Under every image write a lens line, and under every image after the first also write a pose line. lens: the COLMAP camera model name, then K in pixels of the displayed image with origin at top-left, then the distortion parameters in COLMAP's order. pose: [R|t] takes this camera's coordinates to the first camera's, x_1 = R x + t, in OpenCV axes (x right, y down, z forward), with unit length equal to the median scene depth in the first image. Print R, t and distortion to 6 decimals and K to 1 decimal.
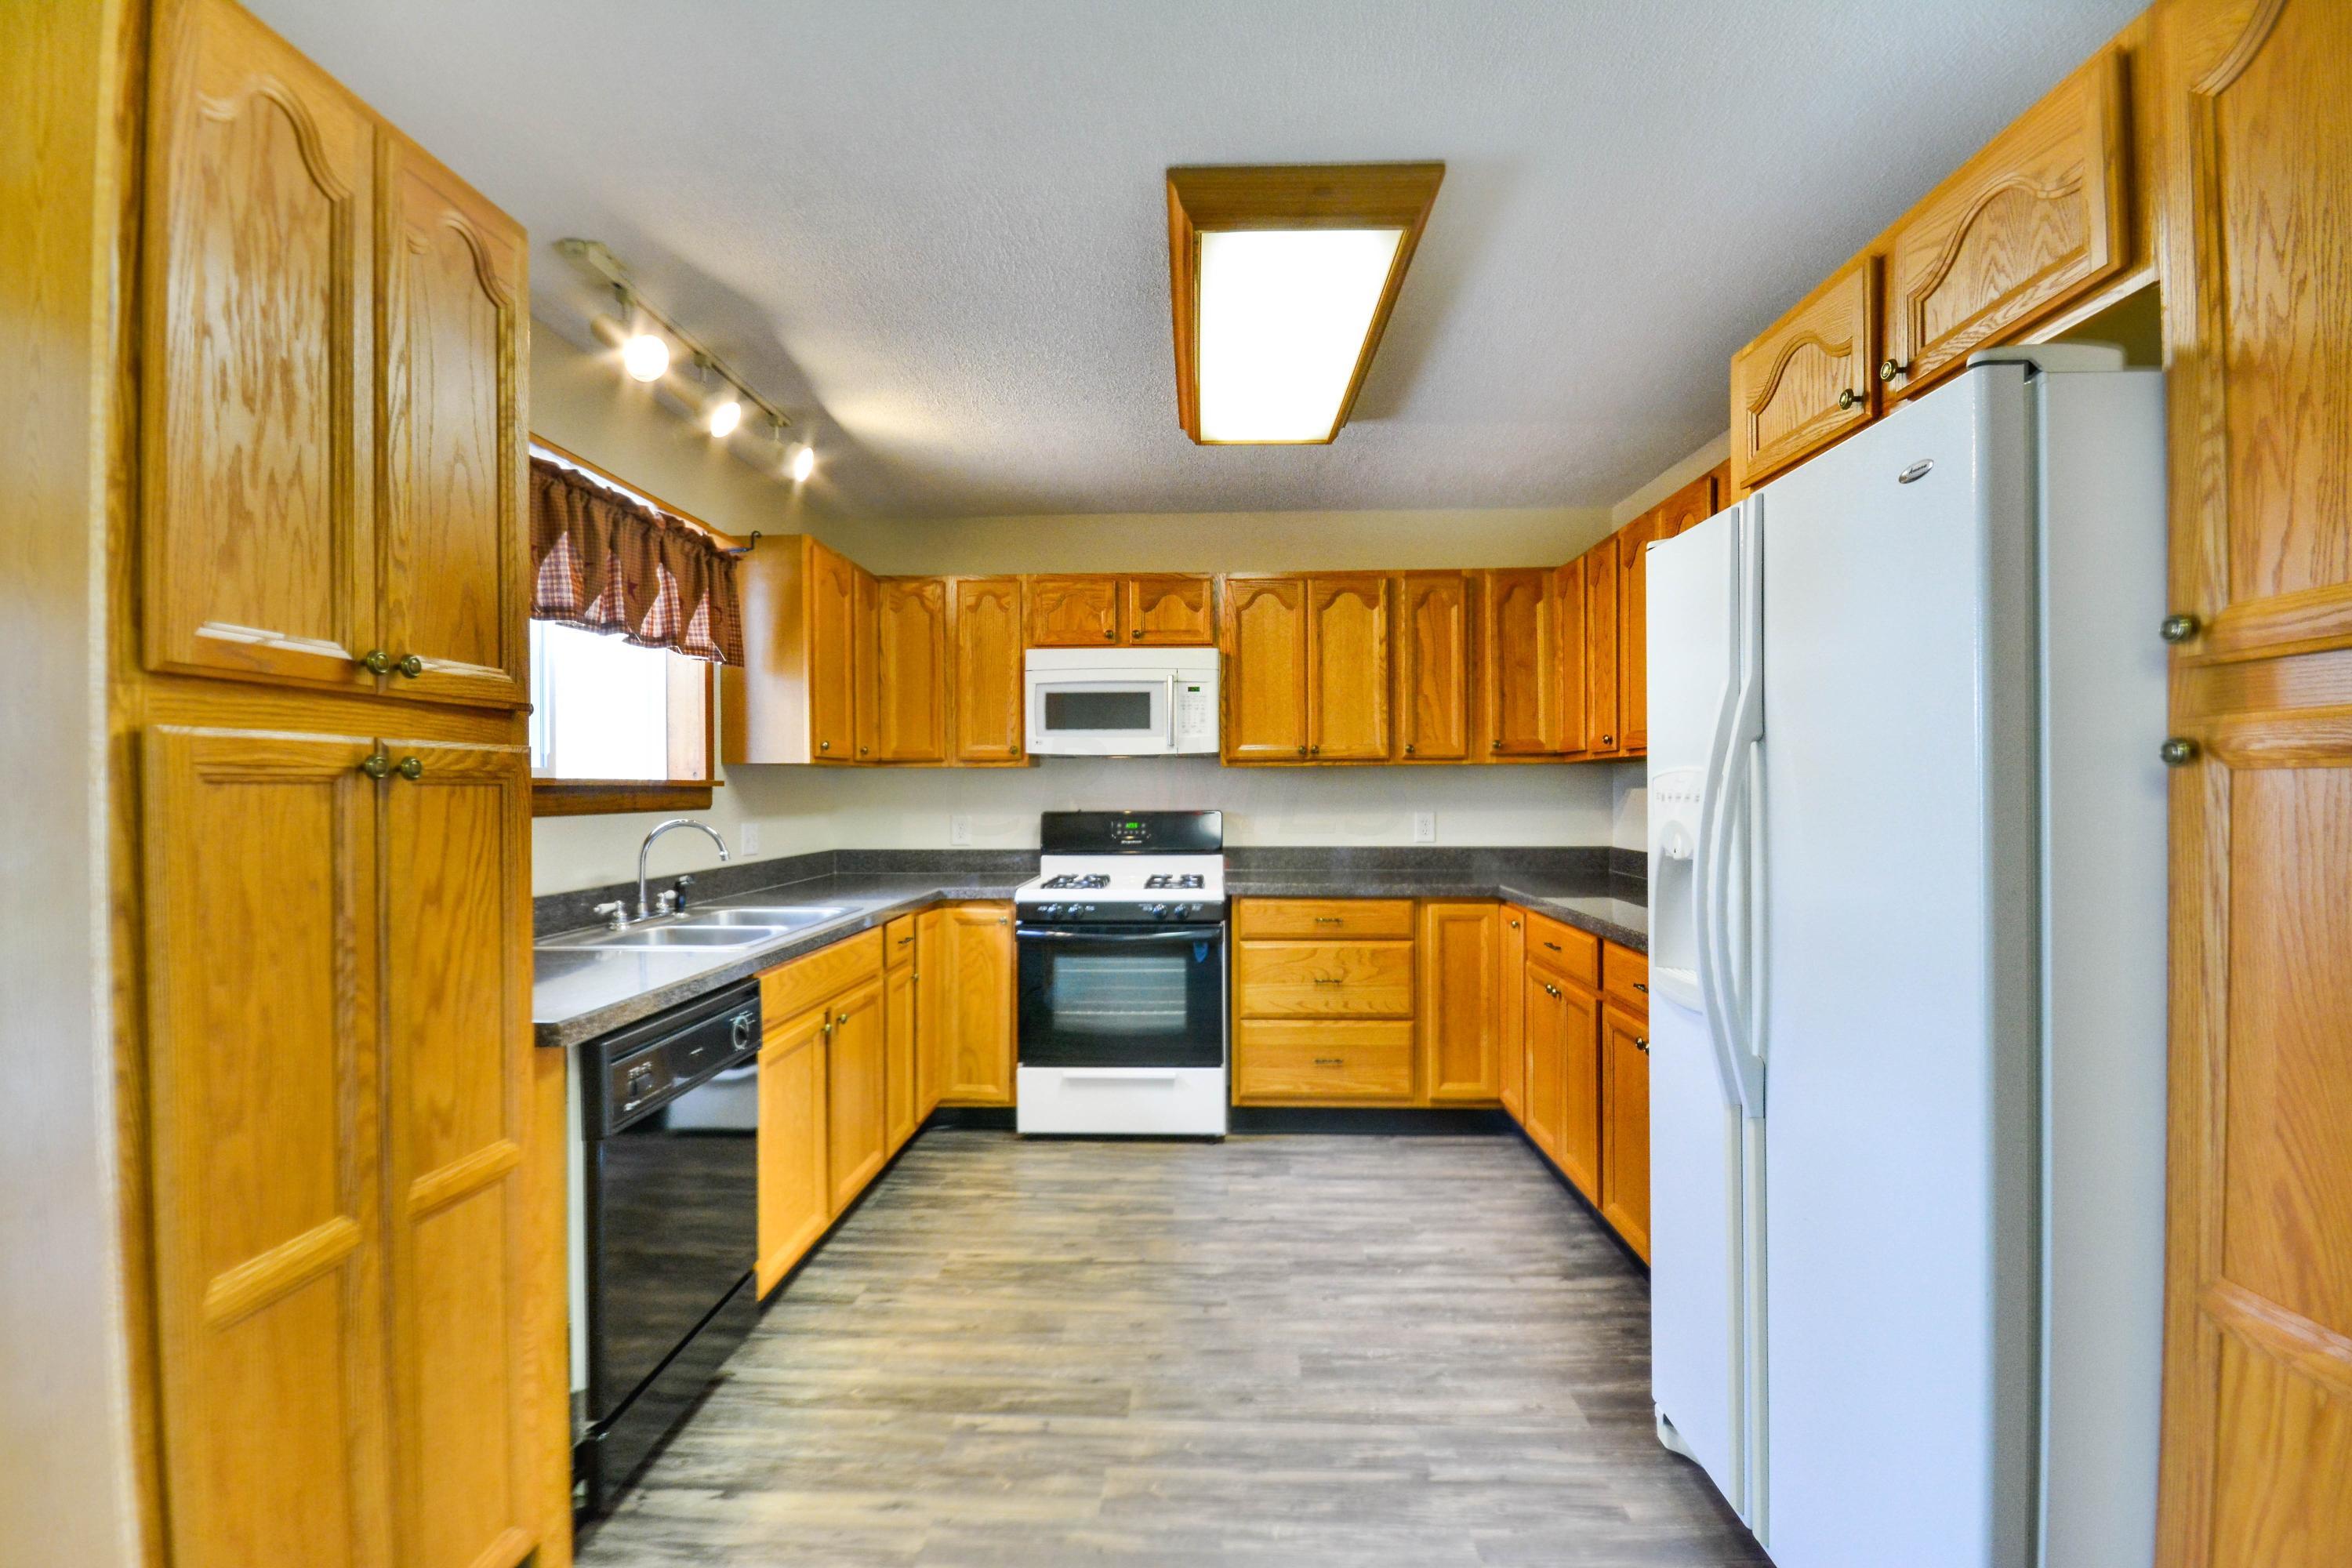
lens RADIAL K [[1039.4, 0, 1176.0], [0, 1039.4, 784.0], [0, 0, 1]] dist [-0.001375, -0.000183]
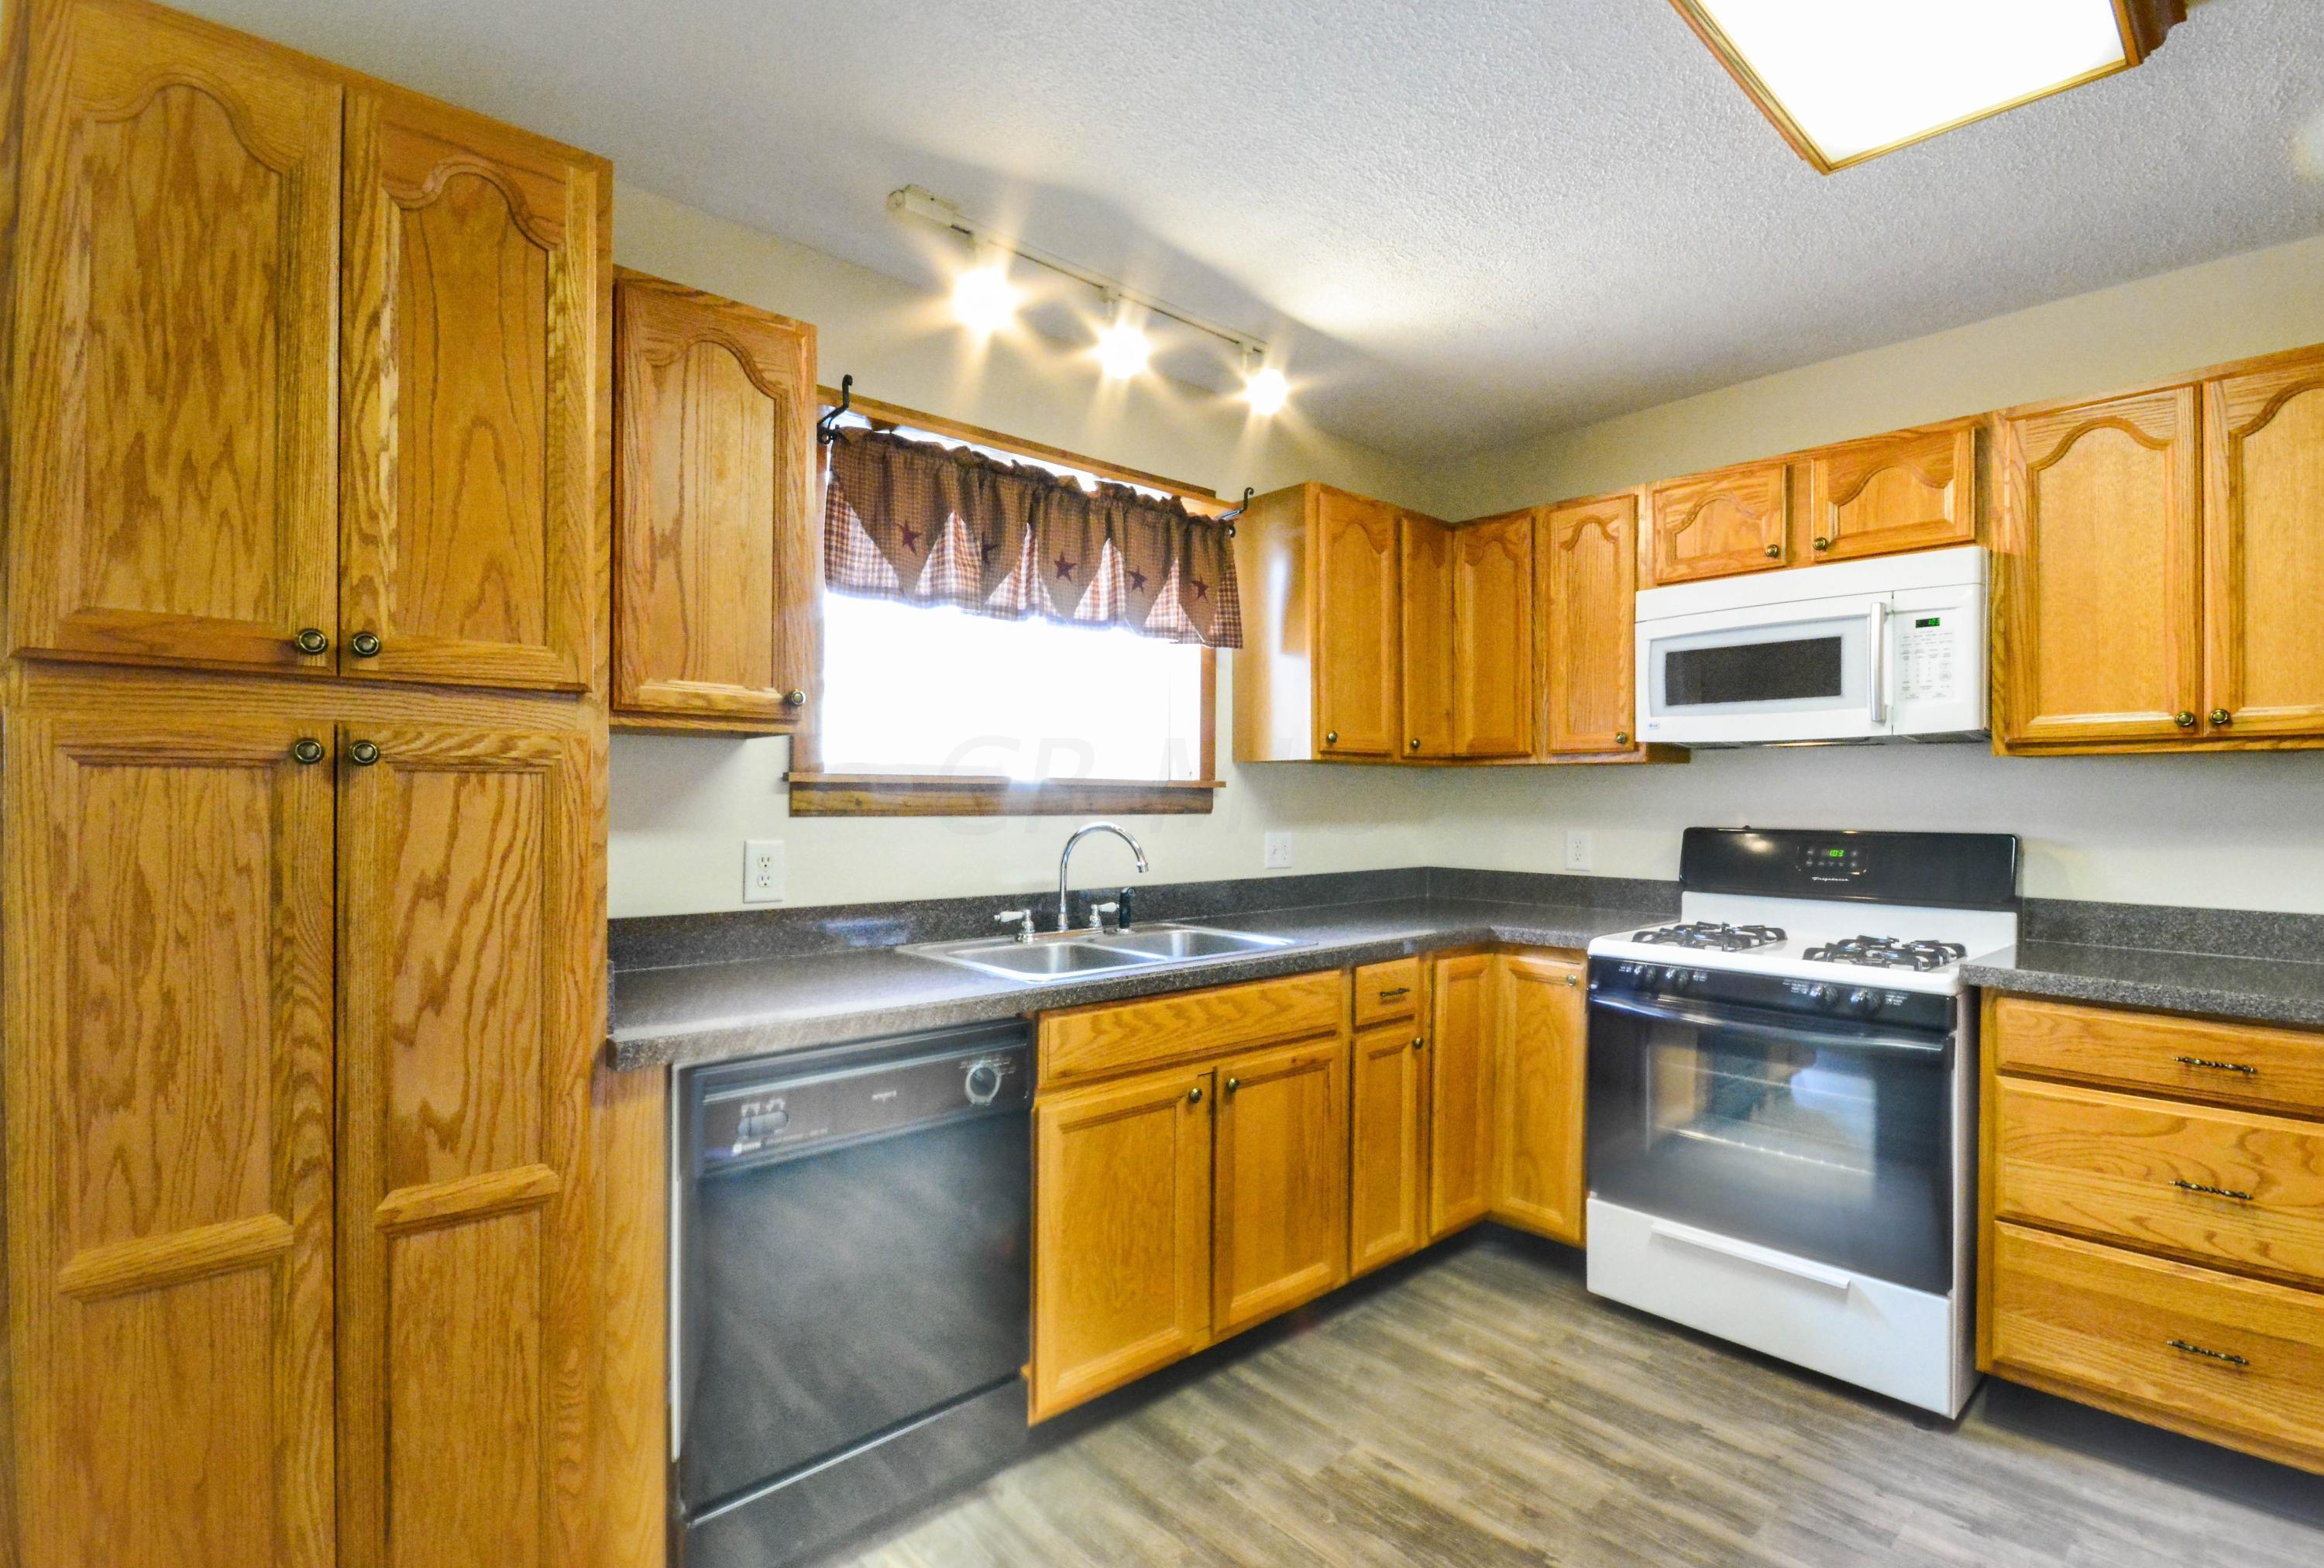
lens RADIAL K [[1077.7, 0, 1161.5], [0, 1077.7, 790.0], [0, 0, 1]] dist [0.001028, -0.006176]
pose [[0.695115, 0.002617, -0.718894, 0.177884], [-0.005282, 0.999985, -0.001467, 0.006208], [0.718879, 0.004816, 0.695118, 0.322553]]
